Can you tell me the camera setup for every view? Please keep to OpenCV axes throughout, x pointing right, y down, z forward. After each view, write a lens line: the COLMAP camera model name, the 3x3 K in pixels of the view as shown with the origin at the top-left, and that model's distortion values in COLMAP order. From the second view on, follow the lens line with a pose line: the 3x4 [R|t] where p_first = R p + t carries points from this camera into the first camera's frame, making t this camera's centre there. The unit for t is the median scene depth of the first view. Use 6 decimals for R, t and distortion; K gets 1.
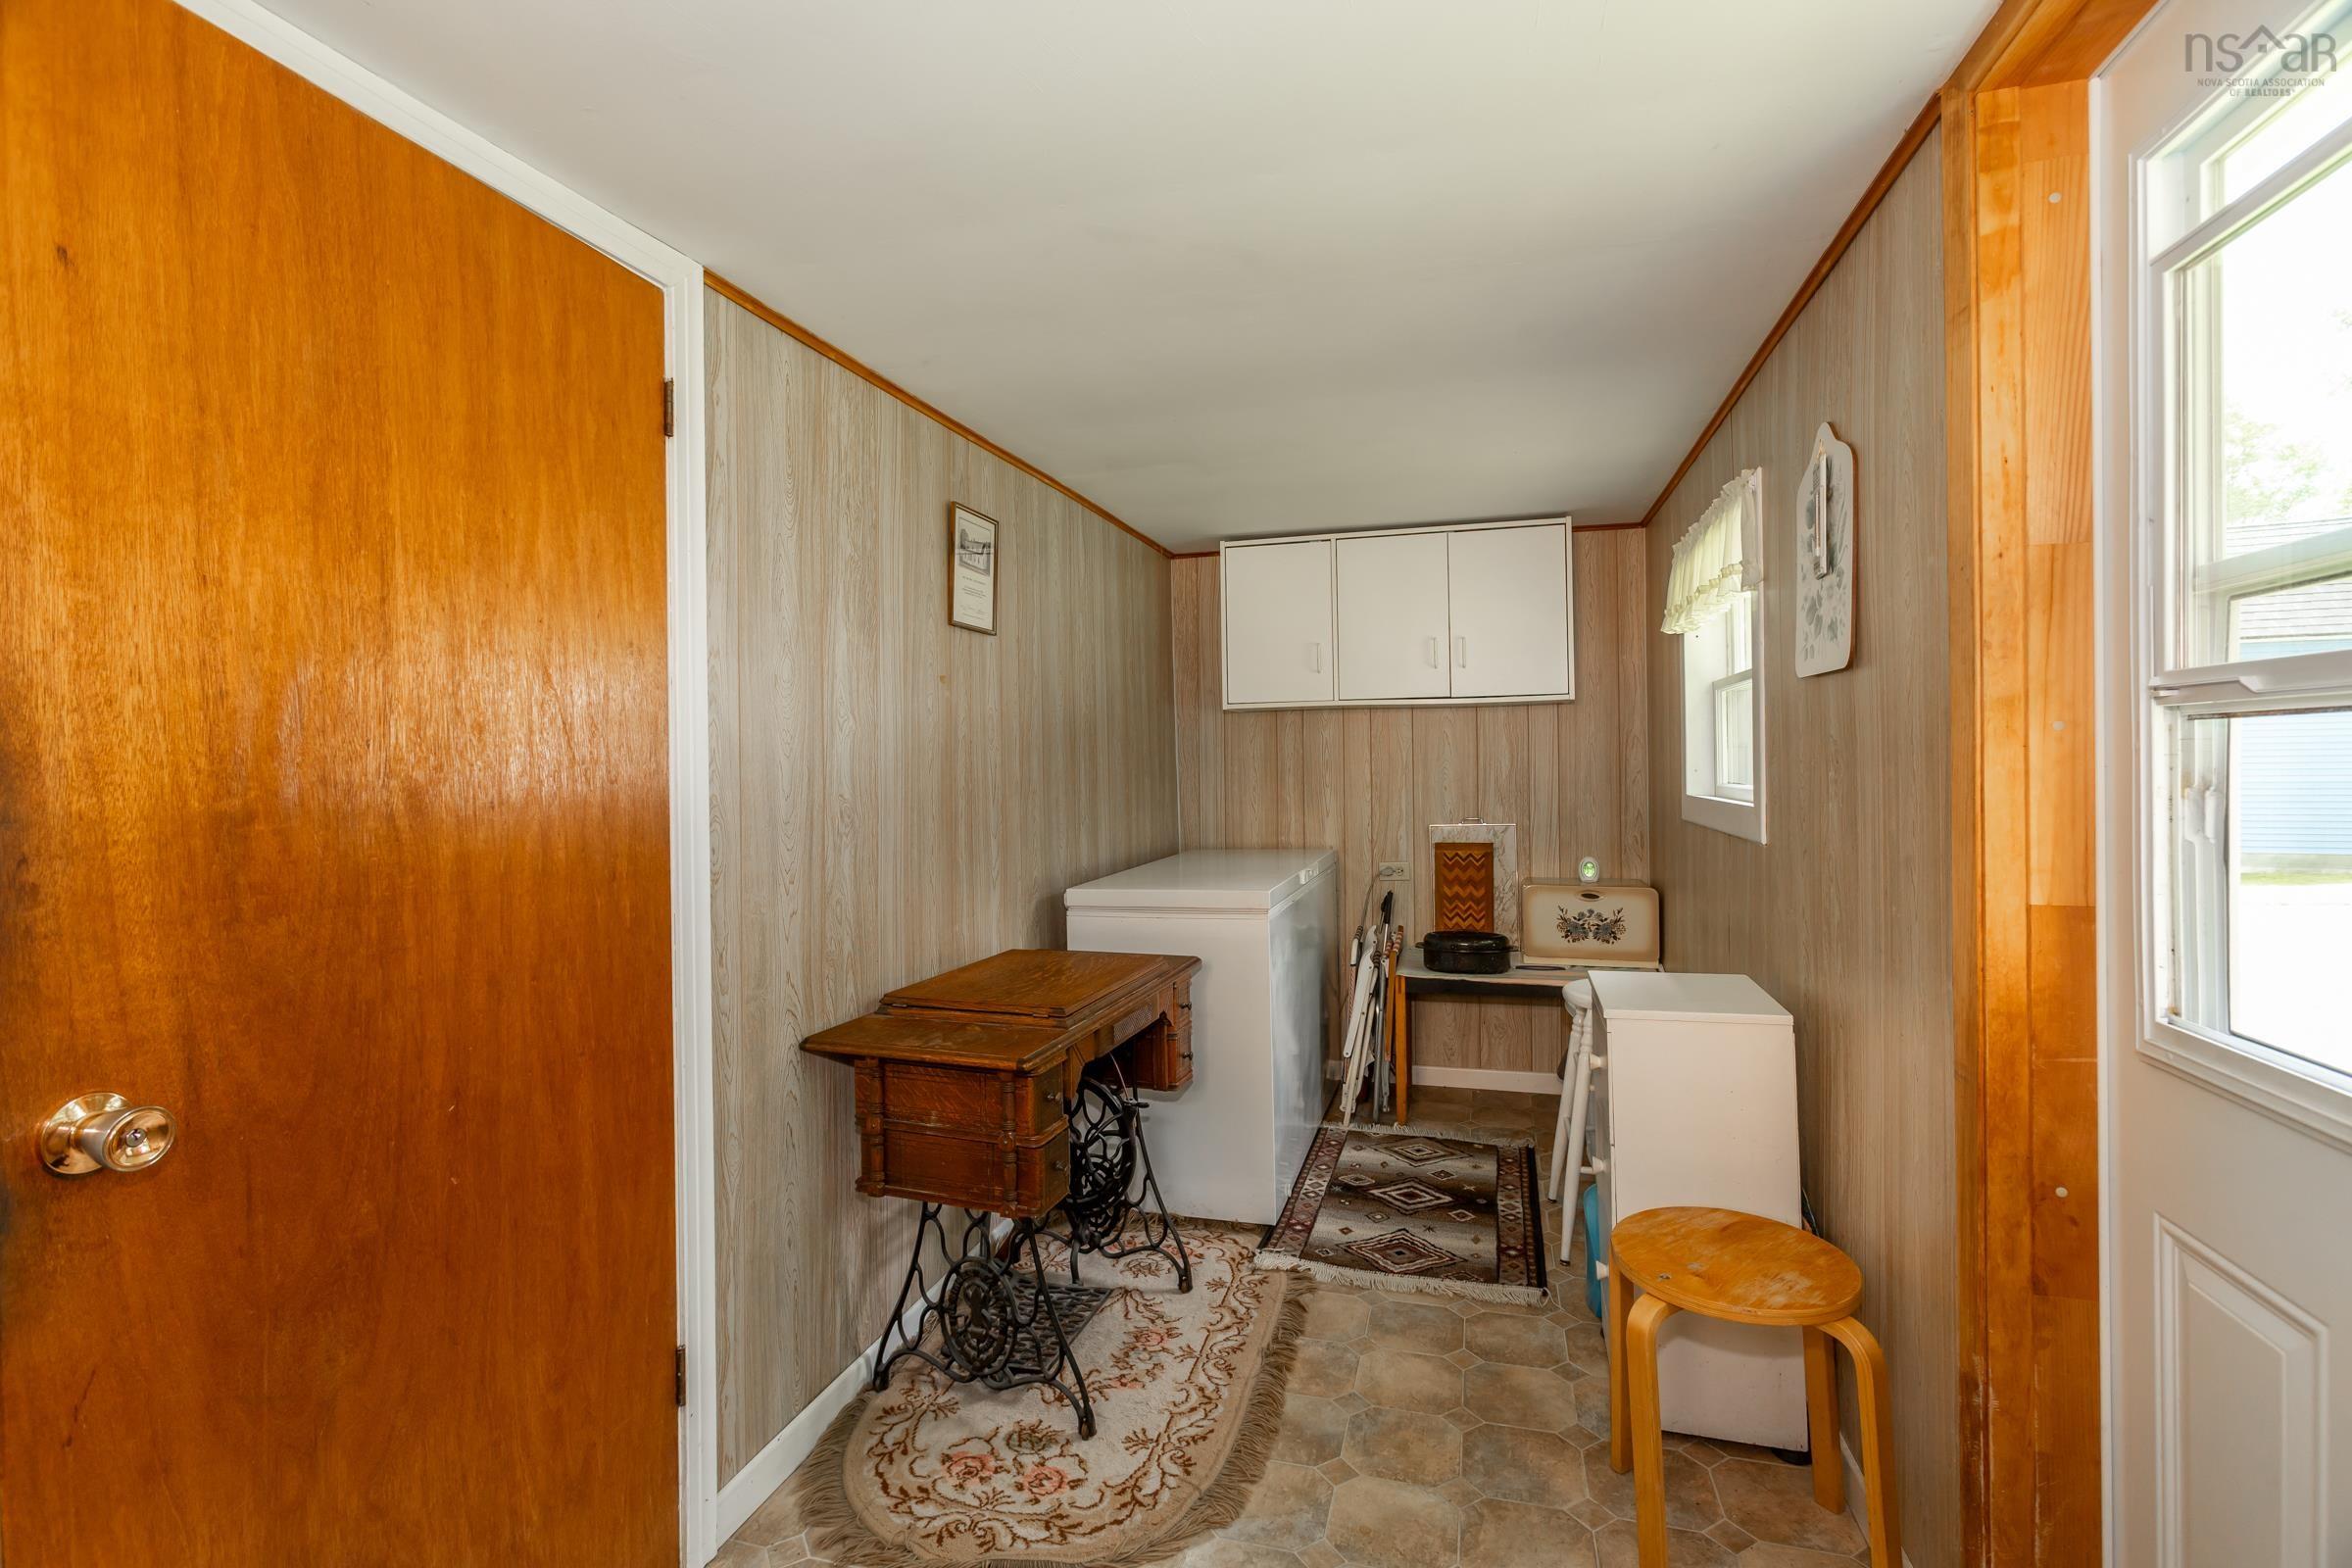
lens RADIAL K [[1037.7, 0, 1163.4], [0, 1037.7, 784.1], [0, 0, 1]] dist [-0.026522, 0.013869]
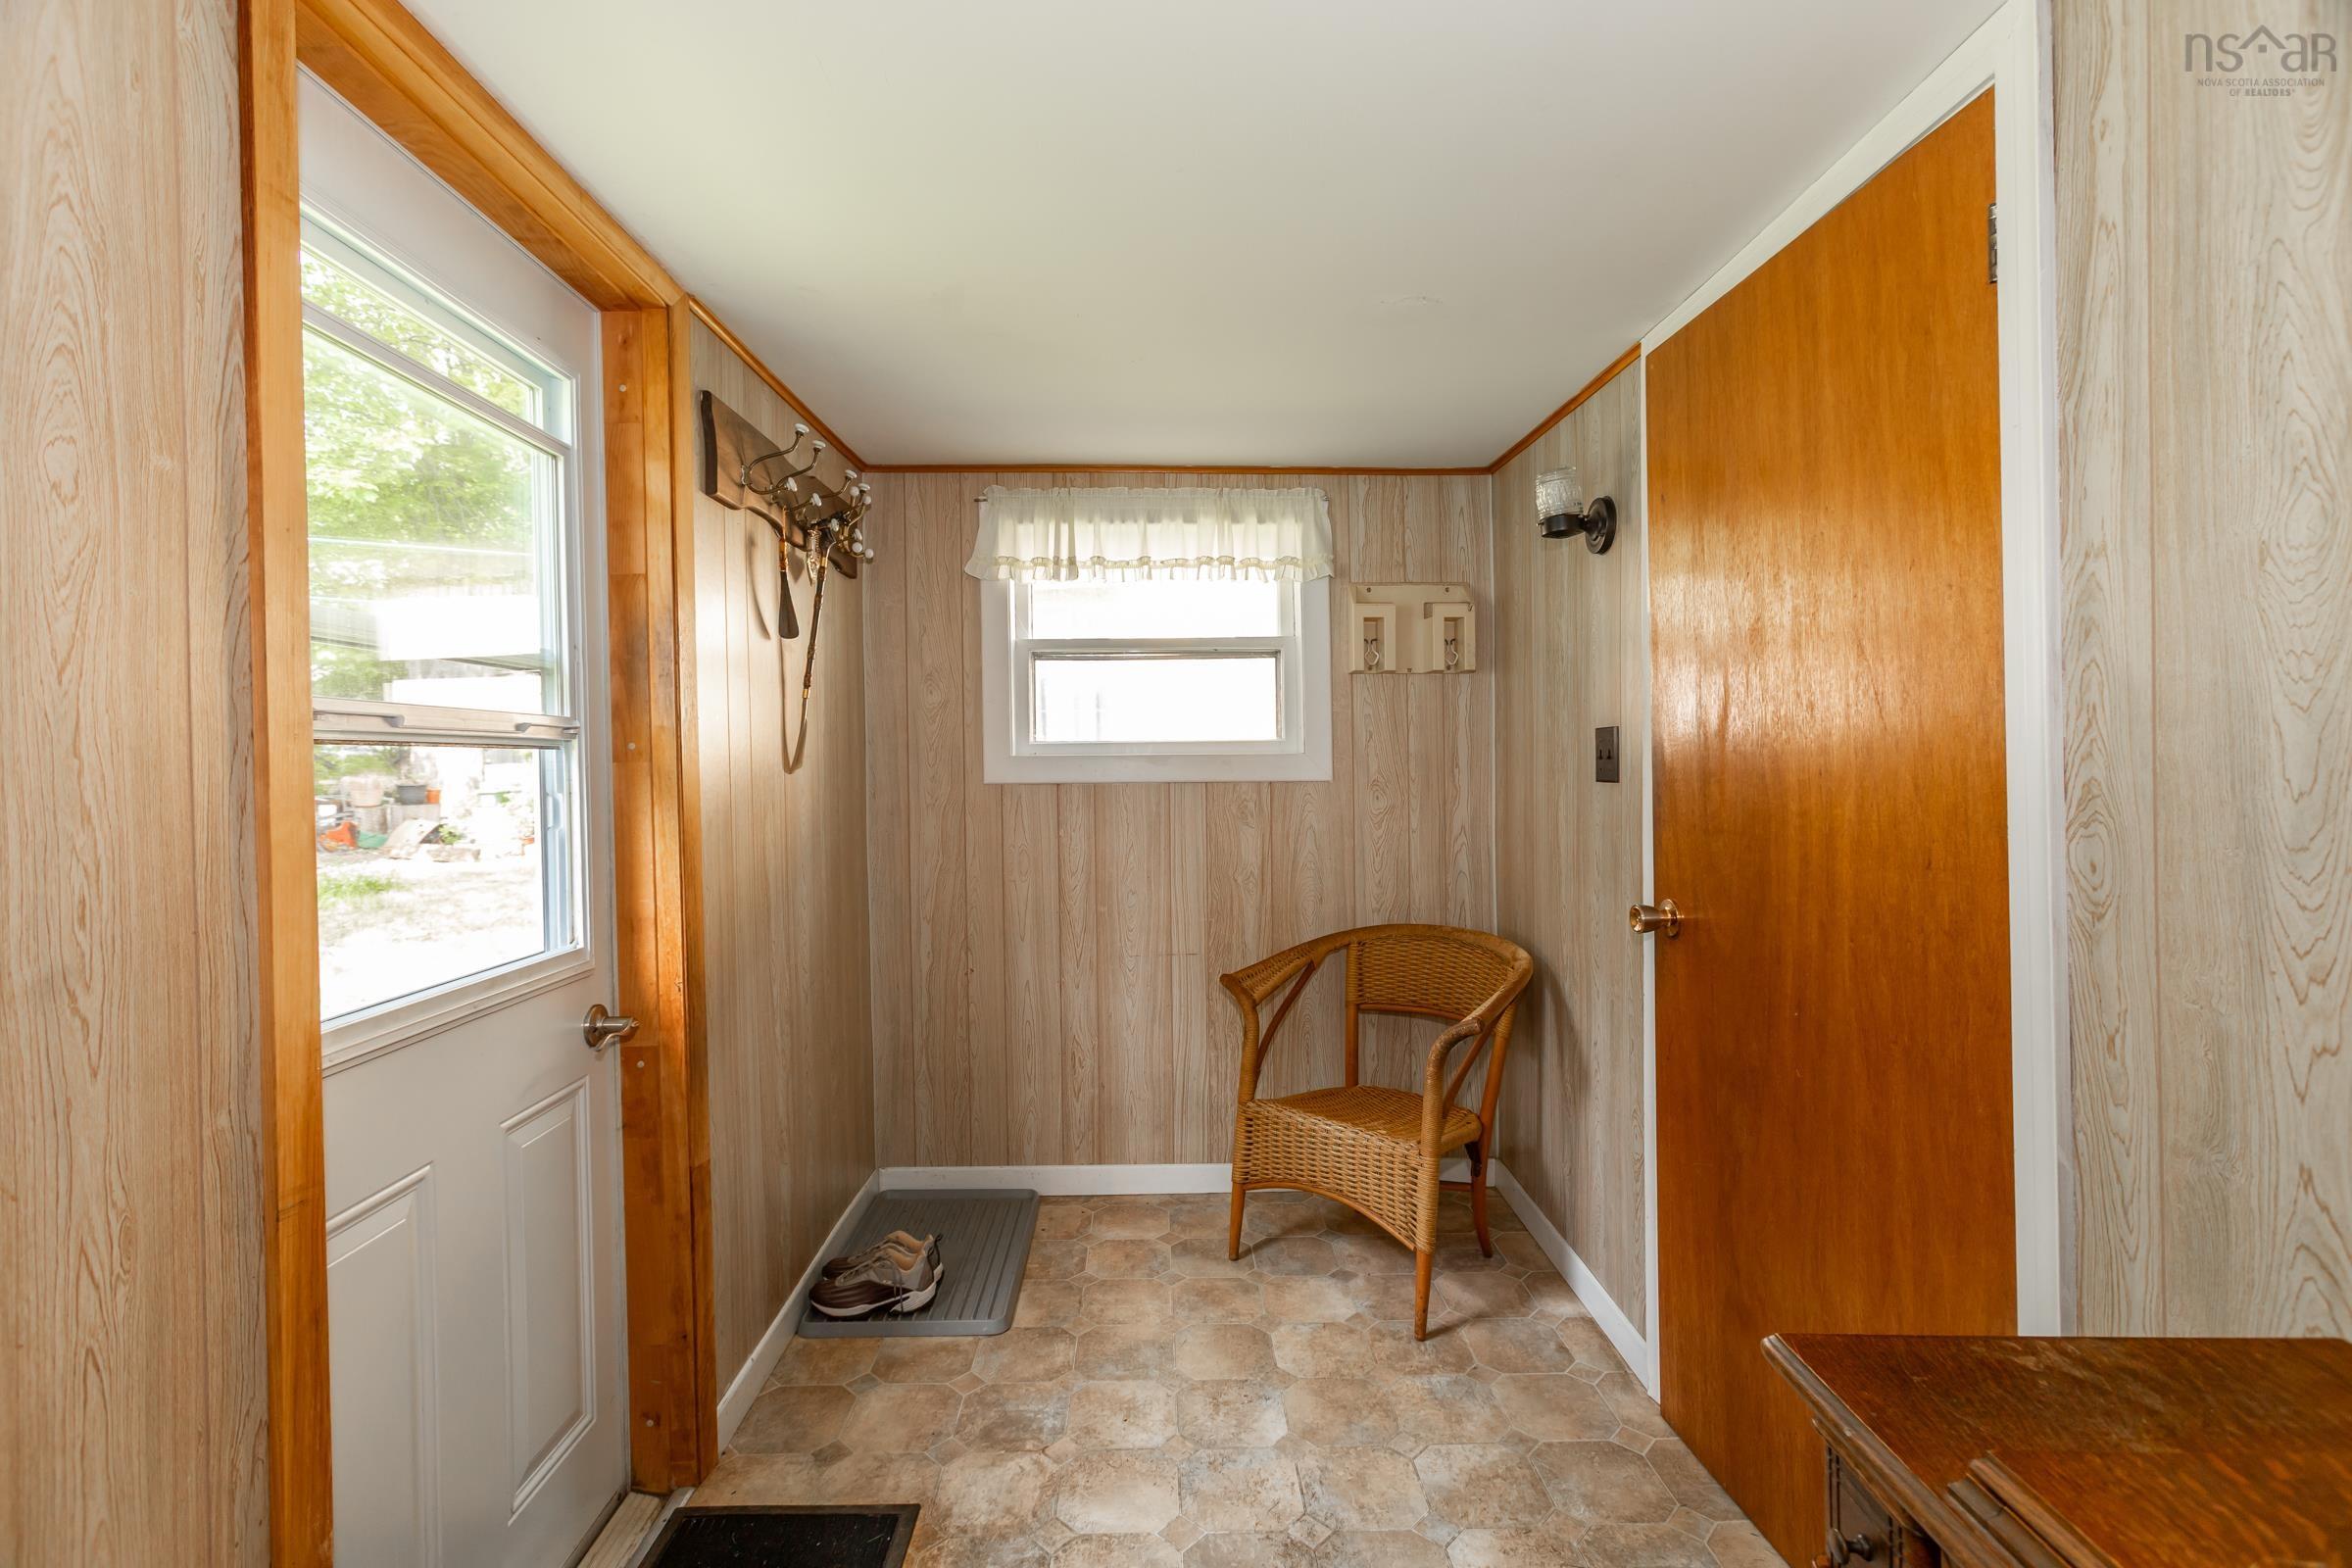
lens RADIAL K [[1037.7, 0, 1163.4], [0, 1037.7, 784.1], [0, 0, 1]] dist [-0.026522, 0.013869]
pose [[-0.952034, 0.038047, -0.303618, 0.364011], [0.024549, 0.998538, 0.048152, -0.037316], [0.305007, 0.038389, -0.951576, 1.748301]]
